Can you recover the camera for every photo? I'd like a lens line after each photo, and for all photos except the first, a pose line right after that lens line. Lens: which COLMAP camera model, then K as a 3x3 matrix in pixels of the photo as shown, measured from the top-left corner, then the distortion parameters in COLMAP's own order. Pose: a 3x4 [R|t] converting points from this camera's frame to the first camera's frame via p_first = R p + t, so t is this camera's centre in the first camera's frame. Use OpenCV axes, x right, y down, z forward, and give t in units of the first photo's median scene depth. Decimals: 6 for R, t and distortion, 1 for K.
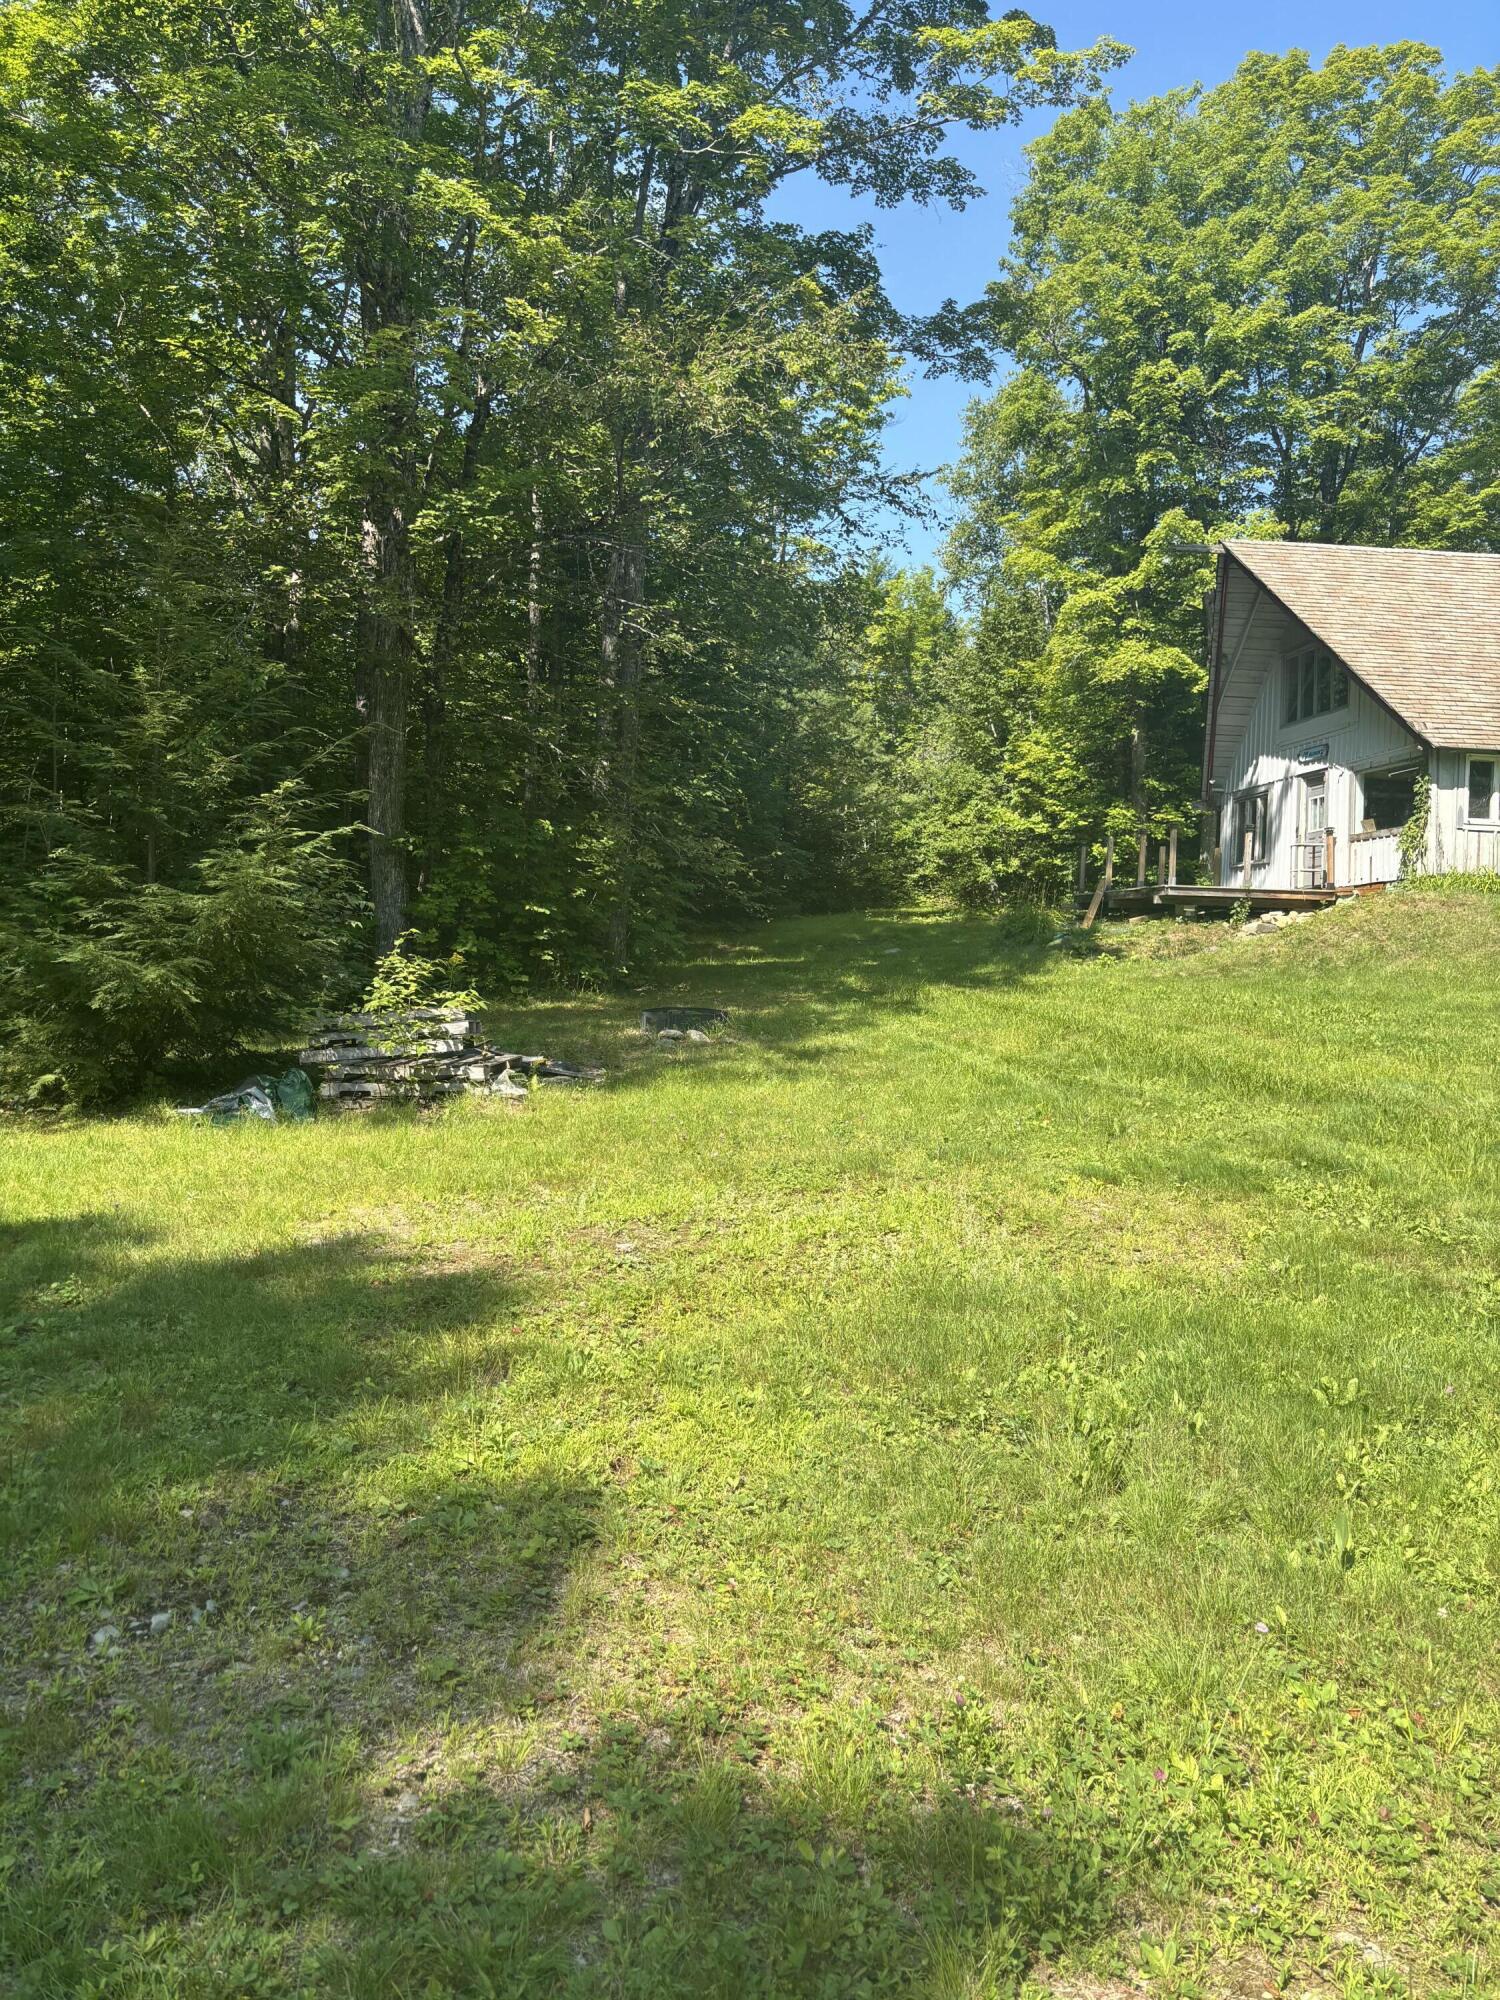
lens RADIAL K [[1498.6, 0, 746.6], [0, 1498.6, 993.6], [0, 0, 1]] dist [0.036889, -0.043900]
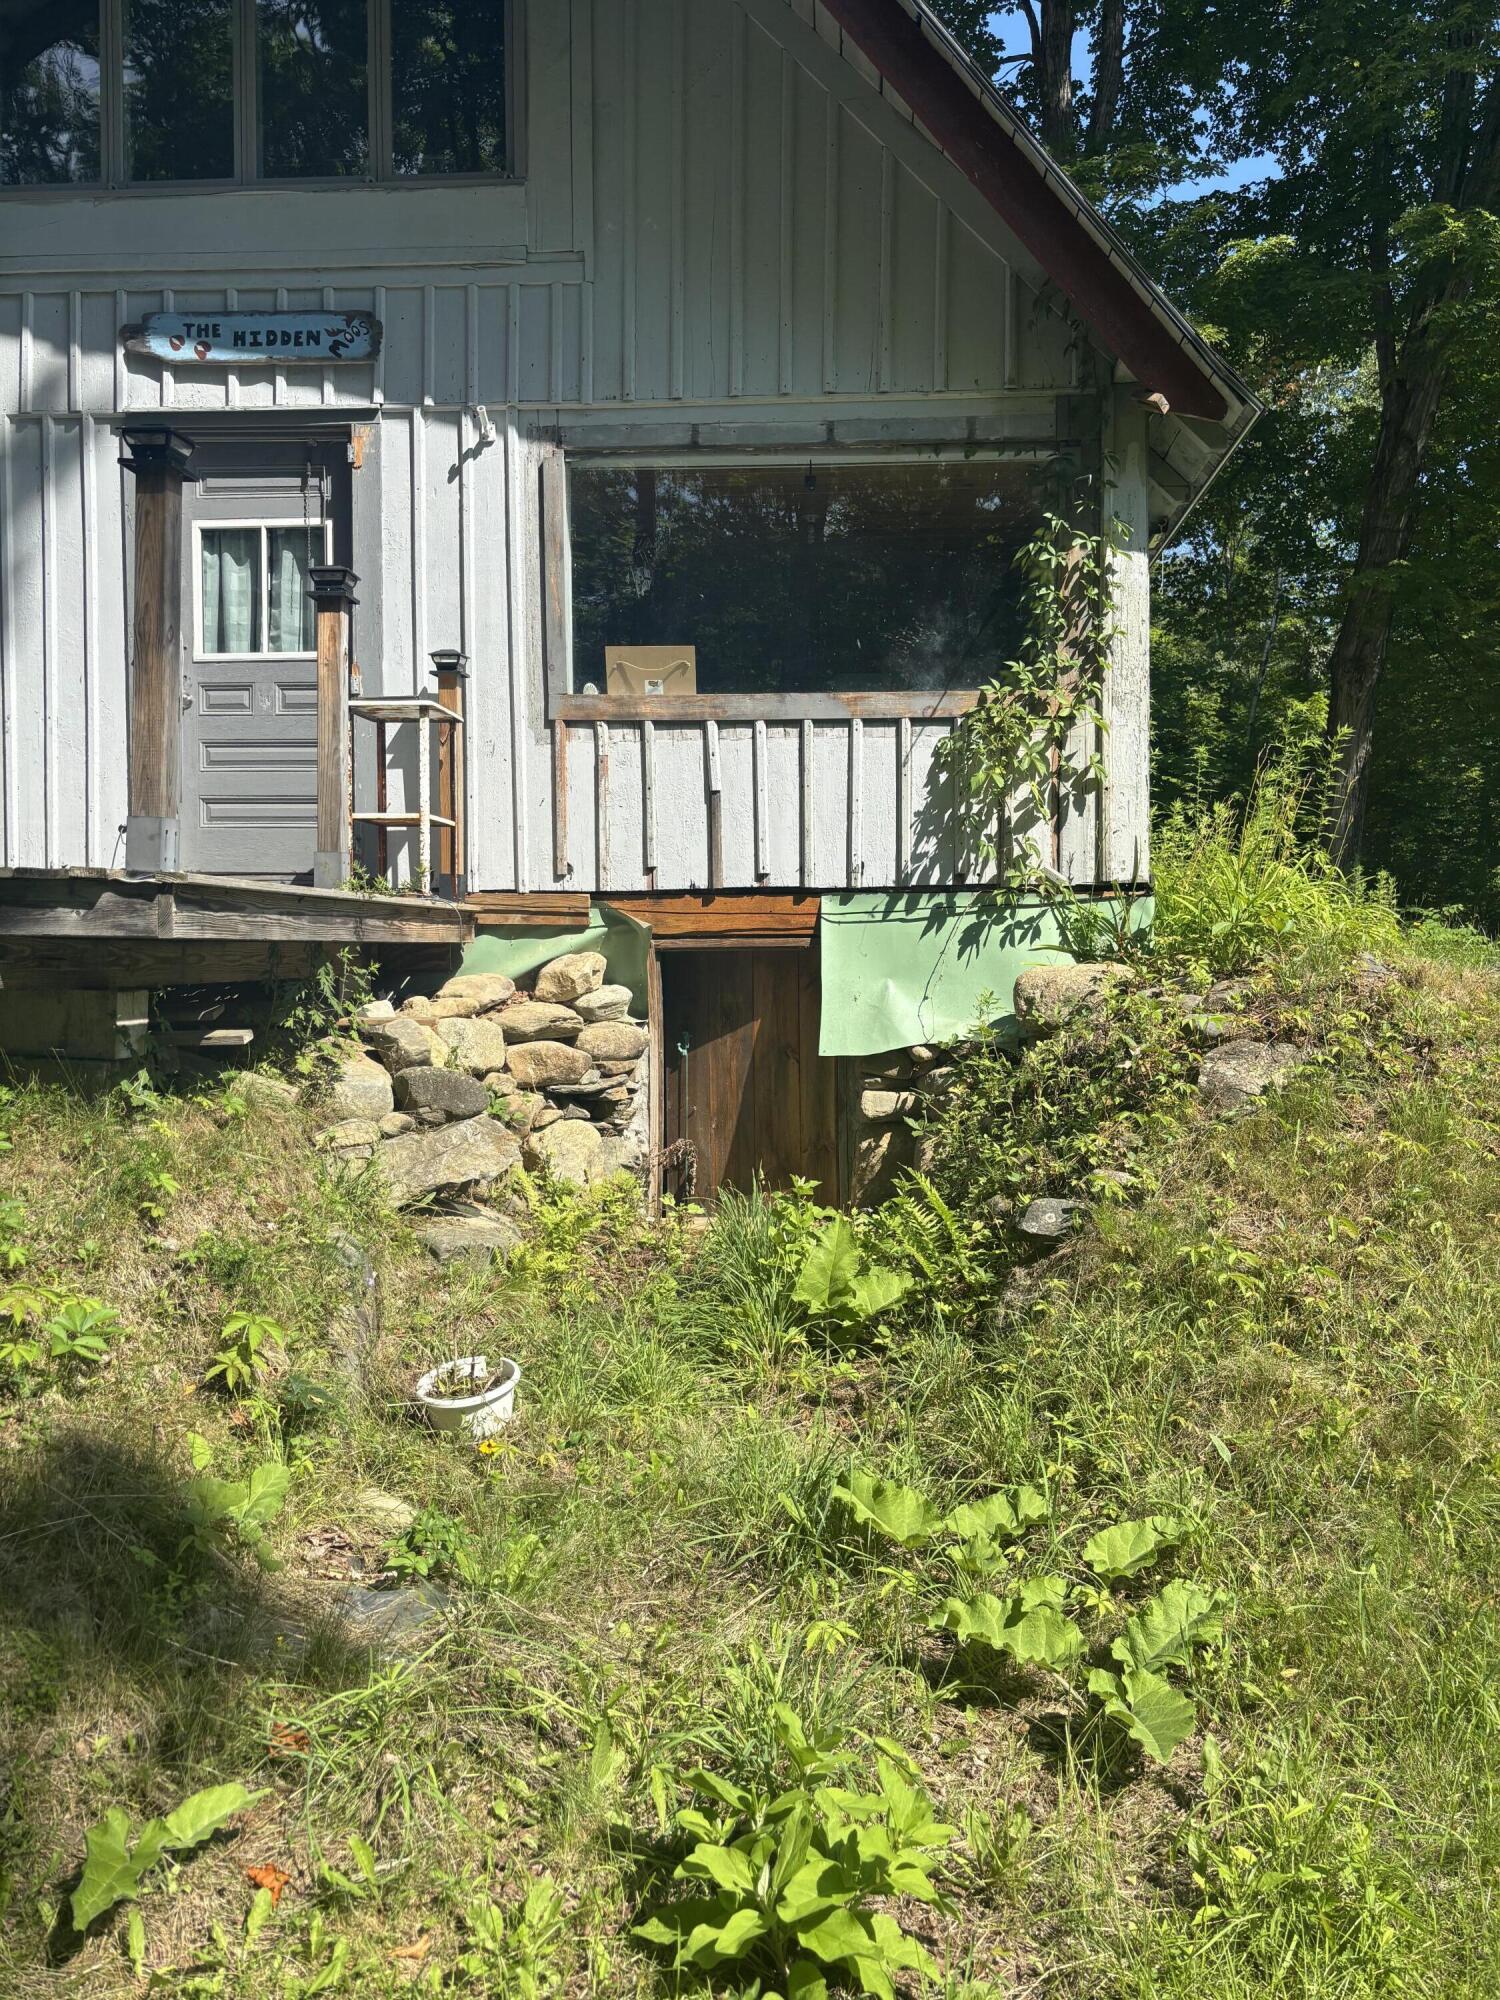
lens RADIAL K [[1498.6, 0, 767.0], [0, 1498.6, 1016.8], [0, 0, 1]] dist [0.036889, -0.043900]
pose [[0.161487, -0.069242, 0.984443, 0.147296], [0.027019, 0.997472, 0.065726, -0.066059], [-0.986505, 0.015985, 0.162949, 0.924292]]
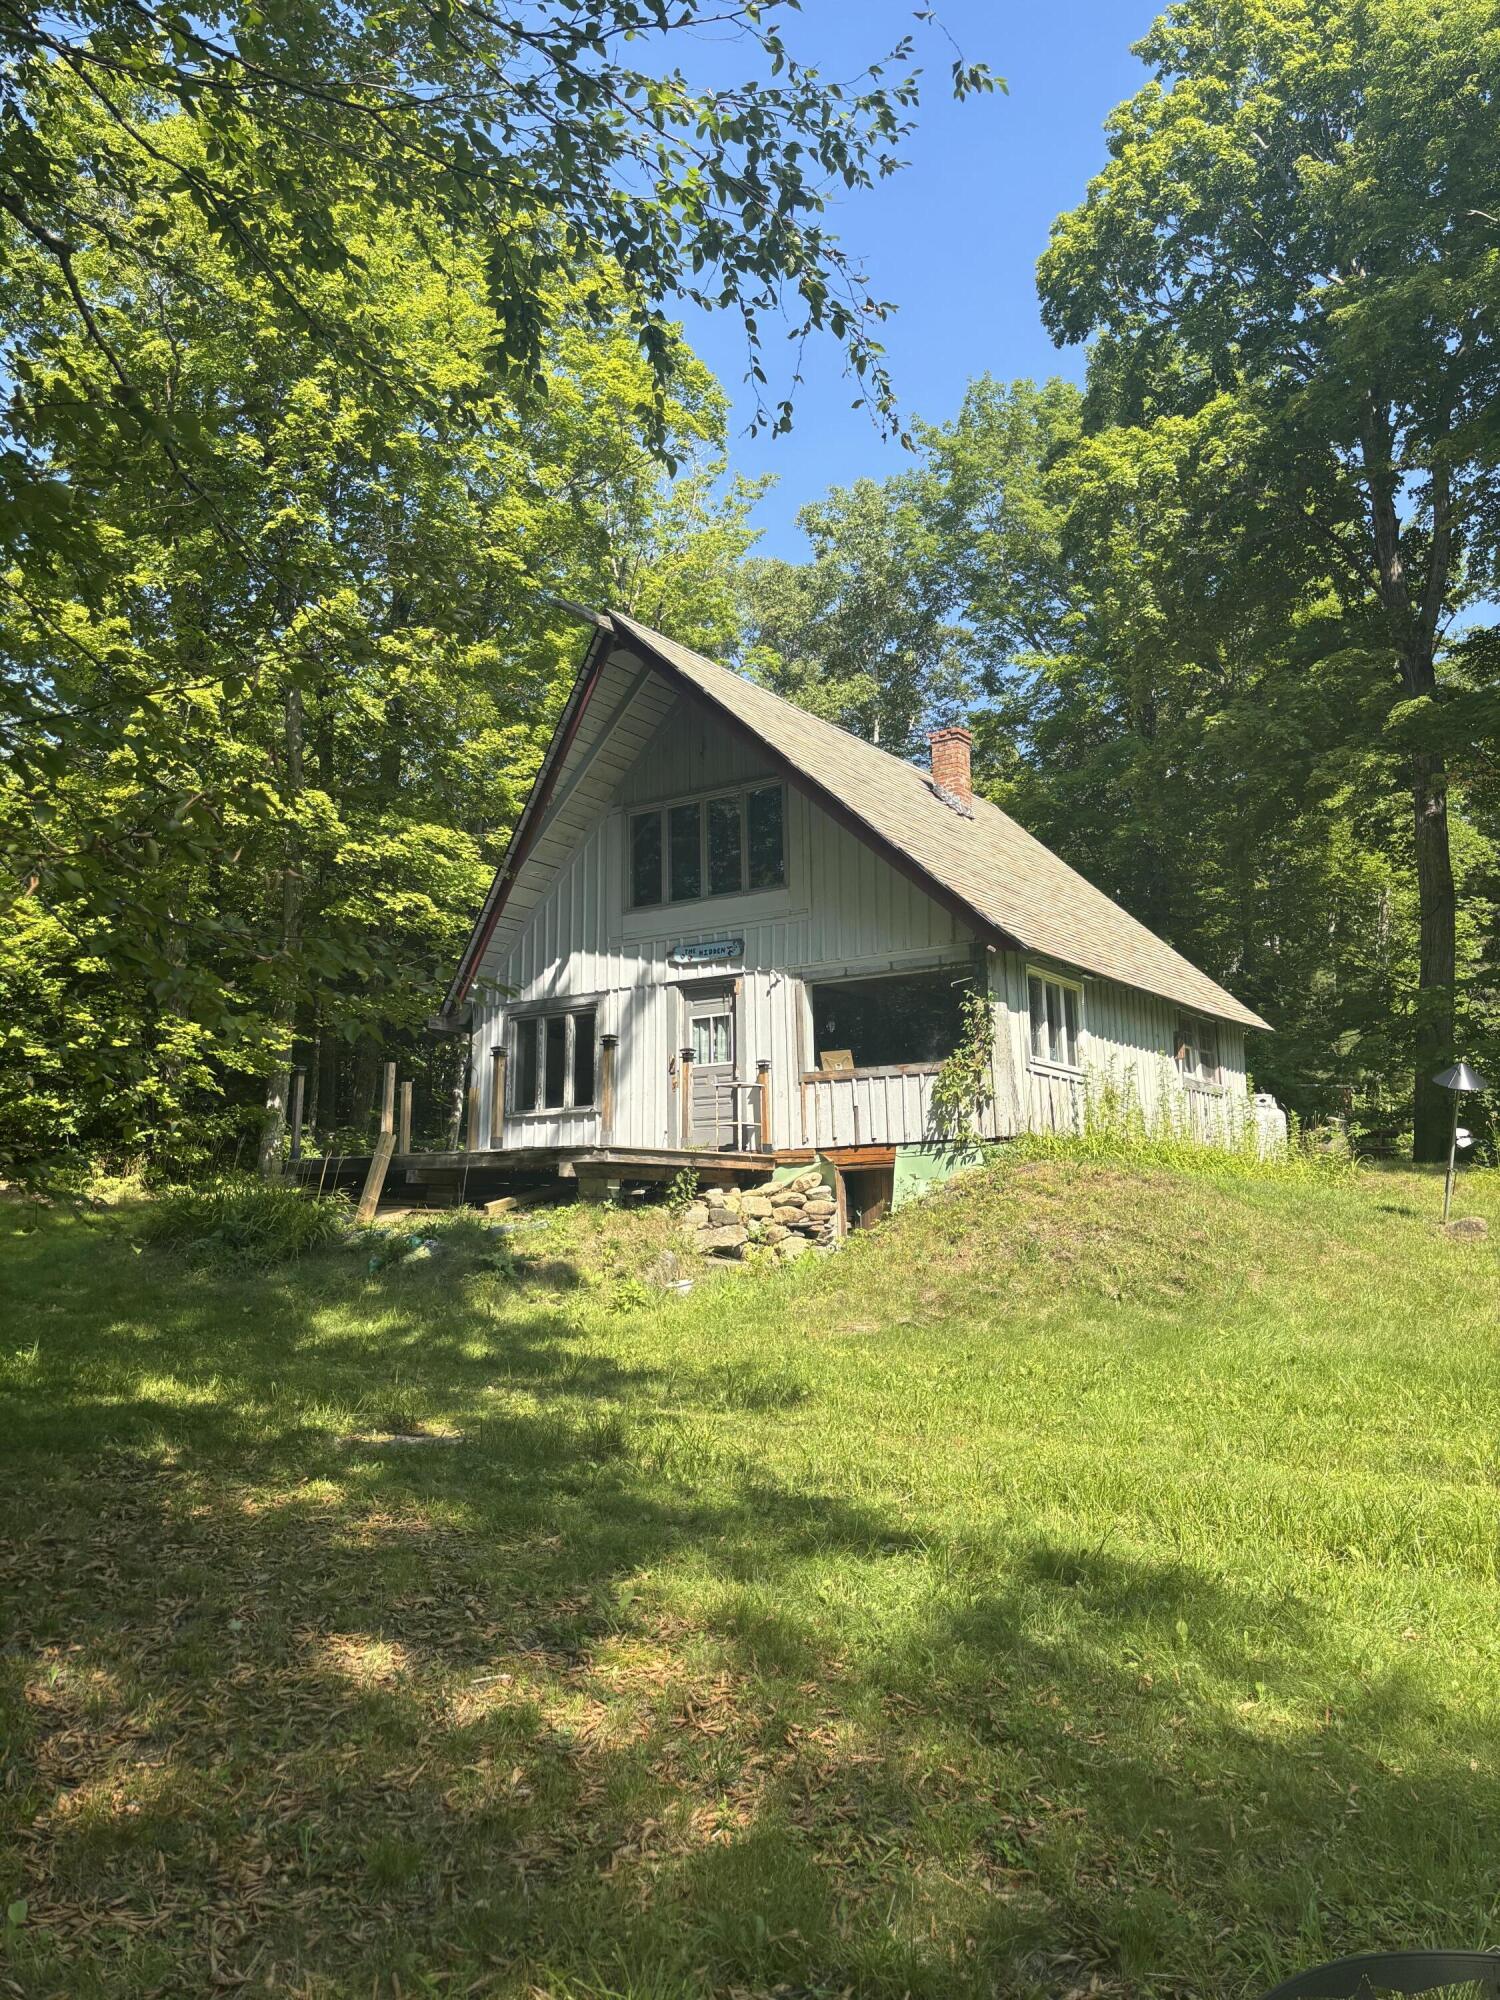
lens RADIAL K [[1498.6, 0, 747.4], [0, 1498.6, 1001.8], [0, 0, 1]] dist [0.036889, -0.043900]
pose [[0.648970, 0.084903, 0.756062, -0.123382], [0.043625, 0.987966, -0.148391, -0.038483], [-0.759563, 0.129285, 0.637456, 0.589329]]
